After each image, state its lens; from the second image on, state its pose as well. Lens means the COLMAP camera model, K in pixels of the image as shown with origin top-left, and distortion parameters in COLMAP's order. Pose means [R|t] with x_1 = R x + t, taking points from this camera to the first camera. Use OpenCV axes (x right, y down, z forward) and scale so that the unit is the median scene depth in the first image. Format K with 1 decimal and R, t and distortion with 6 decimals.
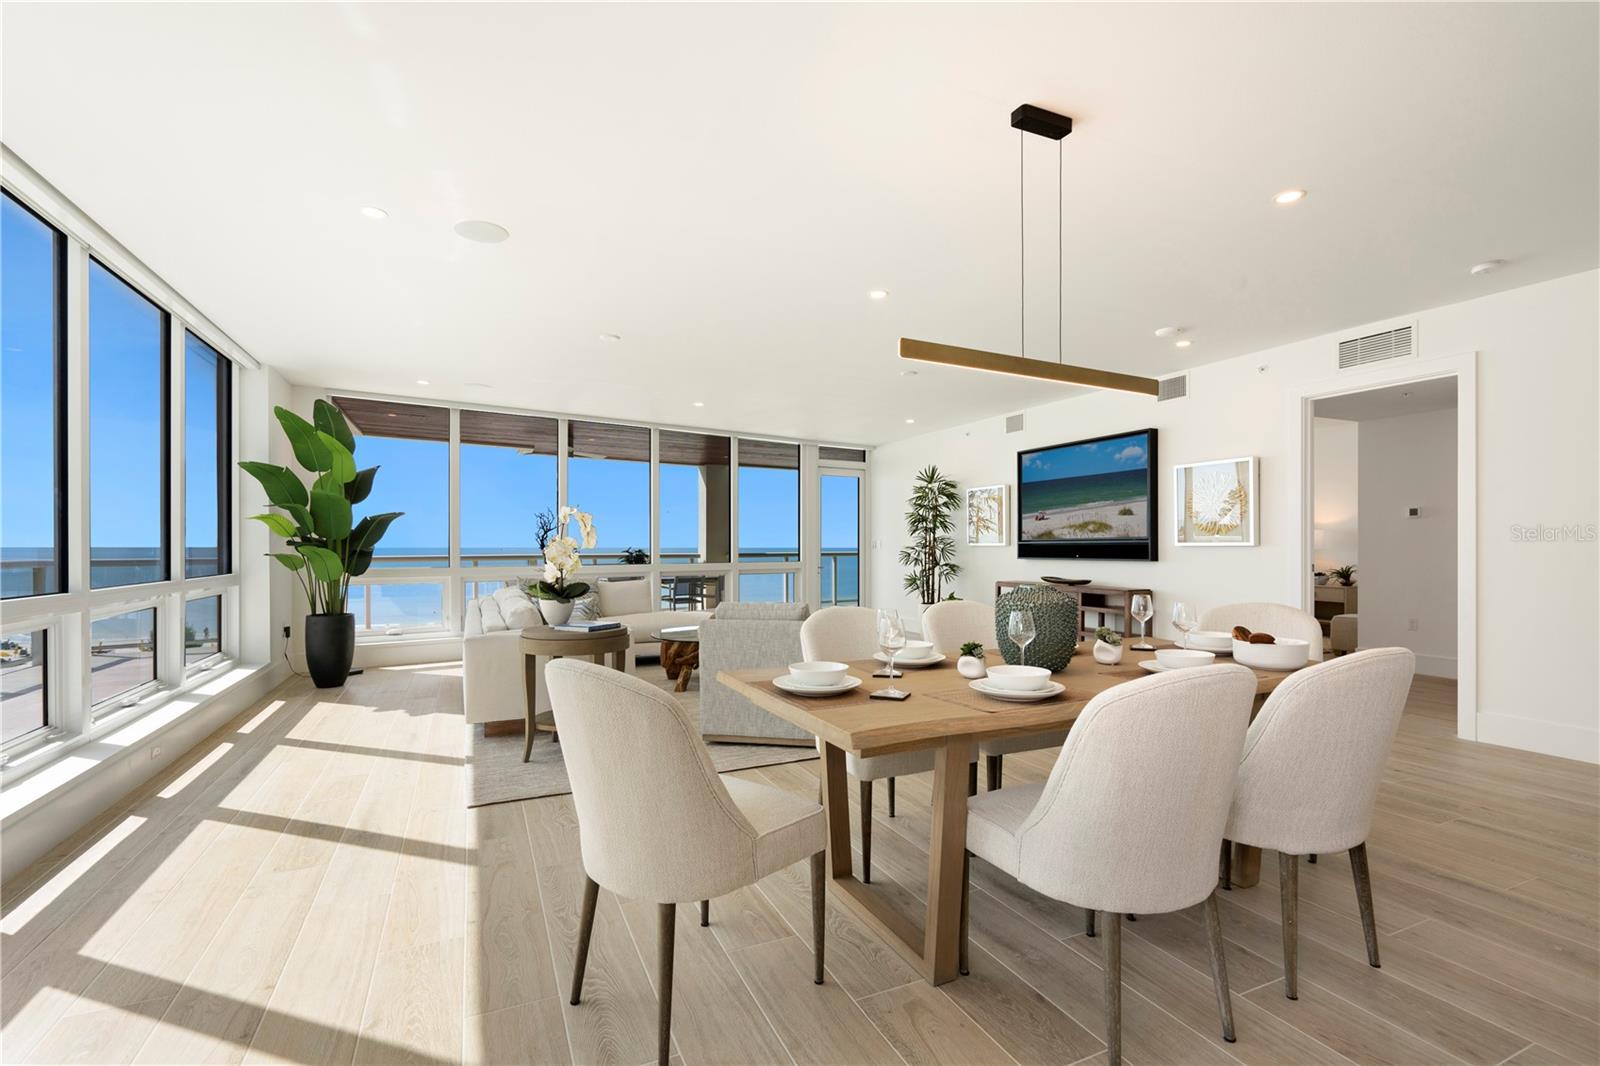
lens RADIAL K [[721.3, 0, 815.2], [0, 721.3, 545.0], [0, 0, 1]] dist [-0.003402, 0.001822]
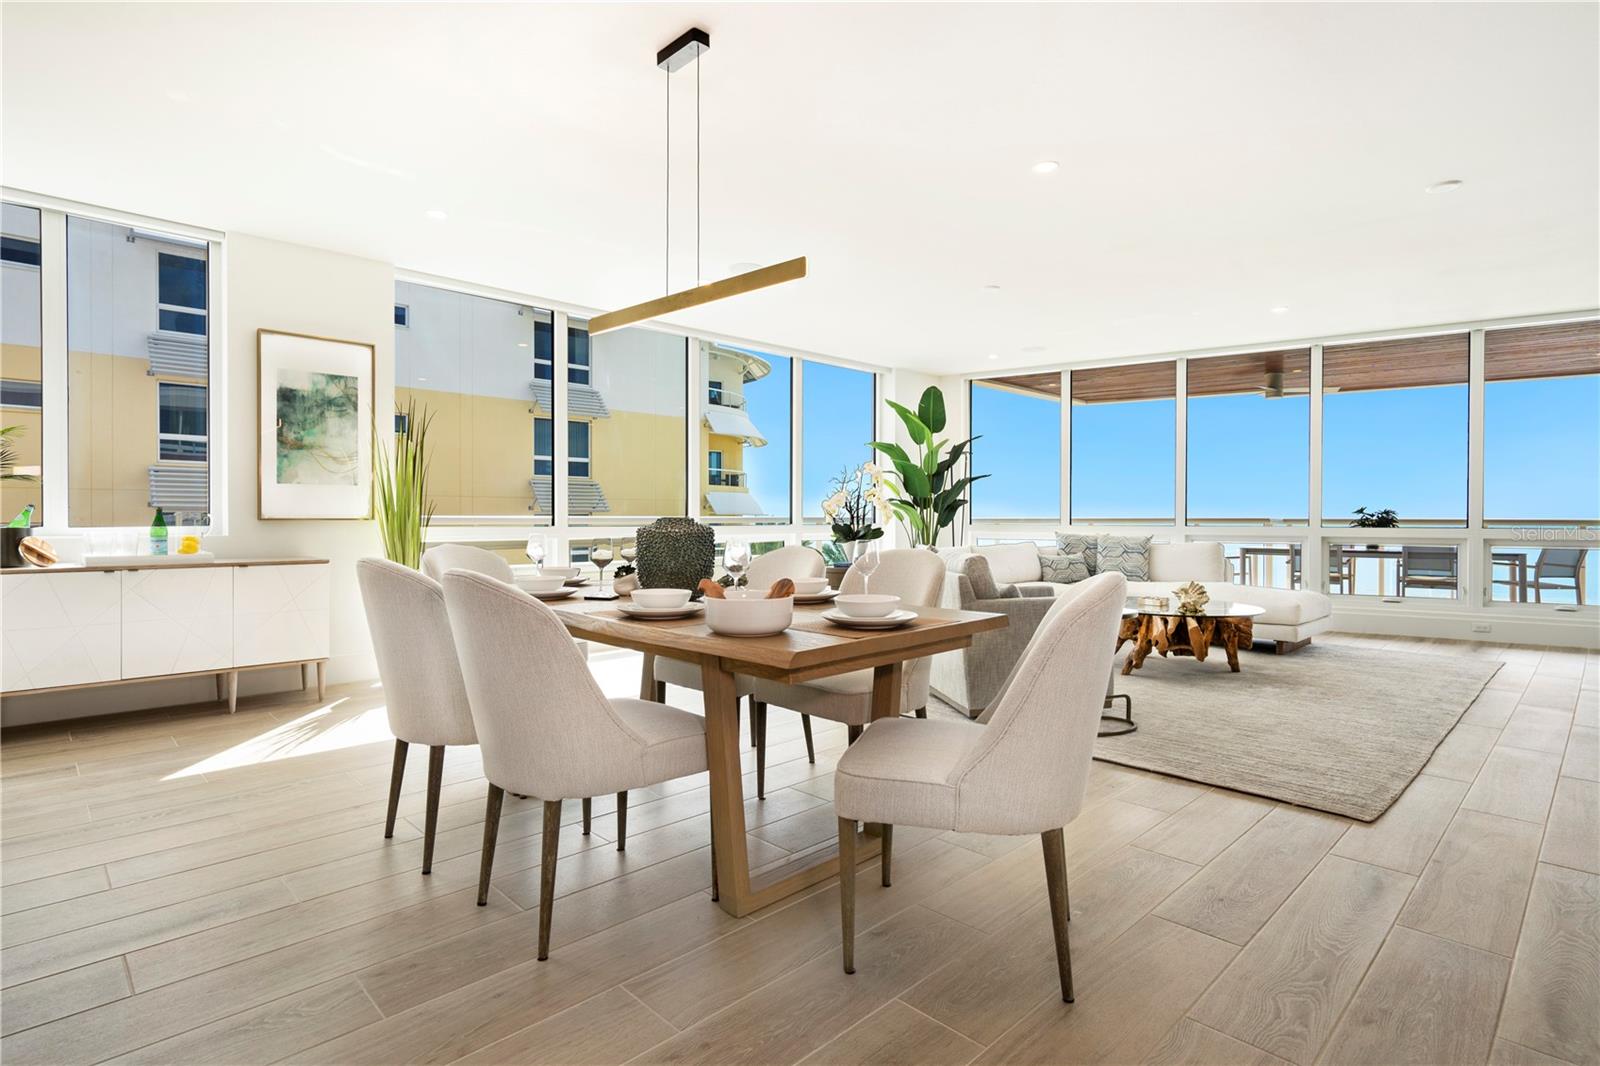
lens RADIAL K [[810.5, 0, 793.1], [0, 810.5, 519.8], [0, 0, 1]] dist [-0.004337, 0.007423]
pose [[0.322608, 0.005136, -0.946519, 0.498550], [-0.000522, 0.999986, 0.005248, 0.018327], [0.946532, -0.001199, 0.322606, 0.274823]]
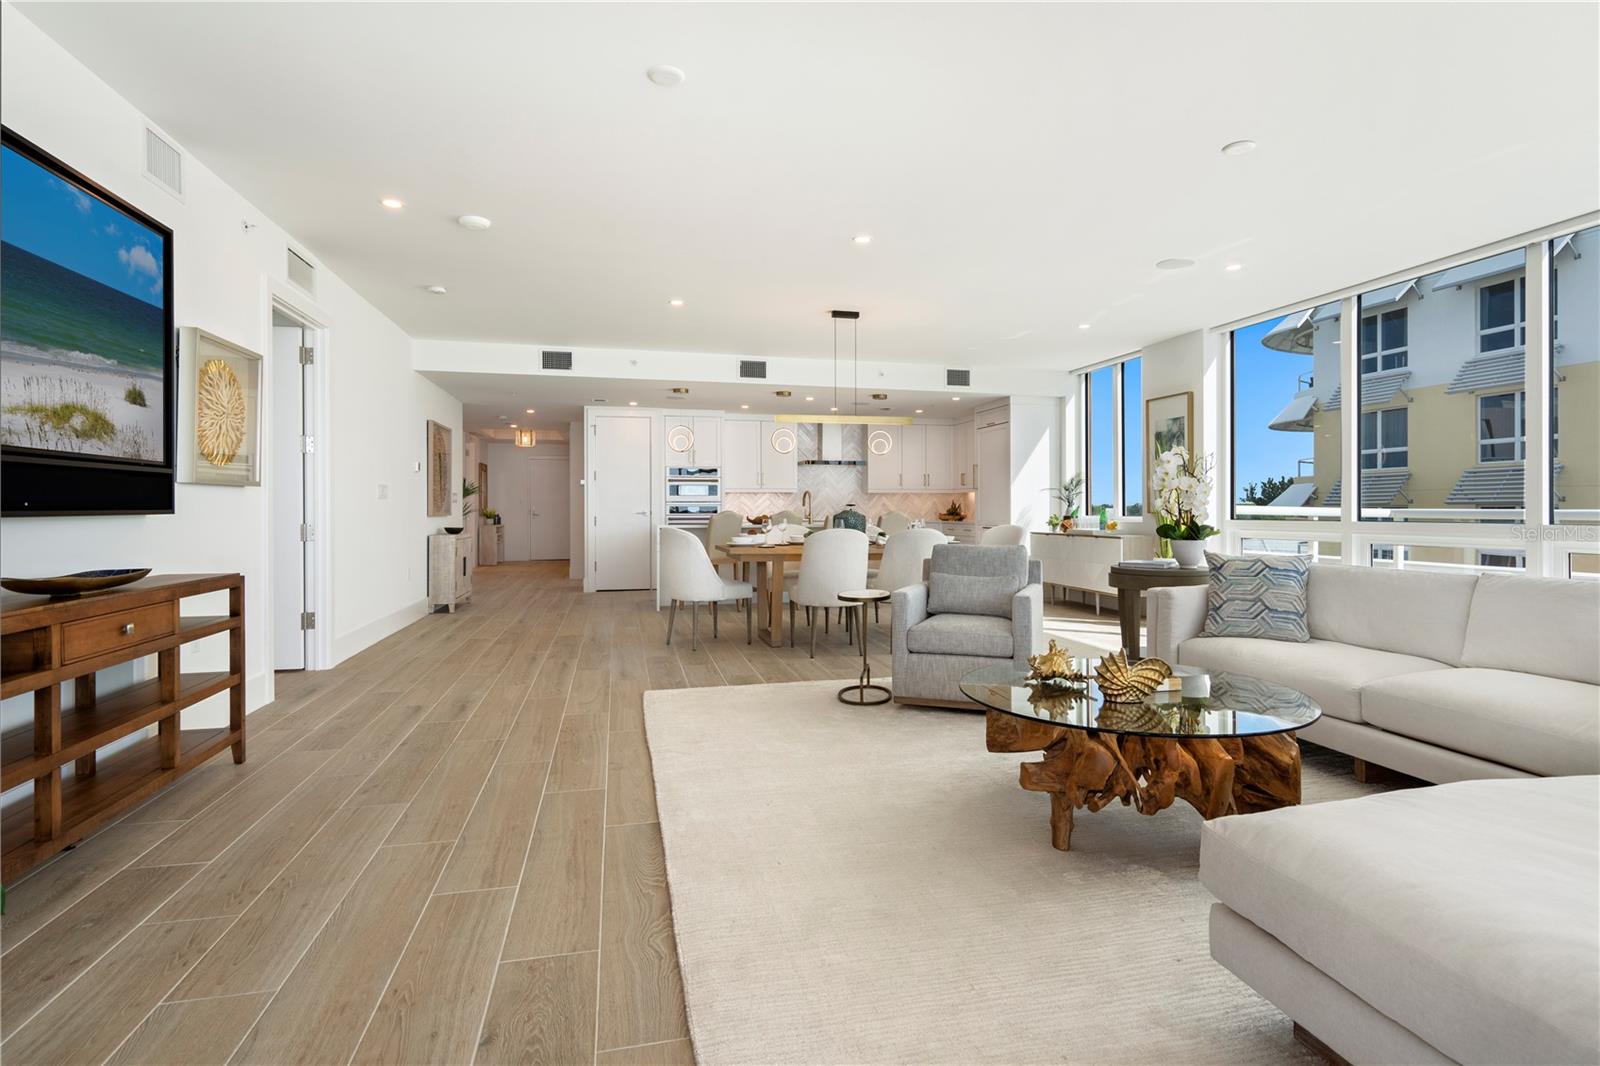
lens RADIAL K [[810.5, 0, 824.2], [0, 810.5, 509.1], [0, 0, 1]] dist [-0.004337, 0.007423]
pose [[-0.981589, 0.001852, 0.190994, -0.042706], [0.001536, 0.999997, -0.001804, 0.017963], [-0.190997, -0.001477, -0.981589, 1.266188]]
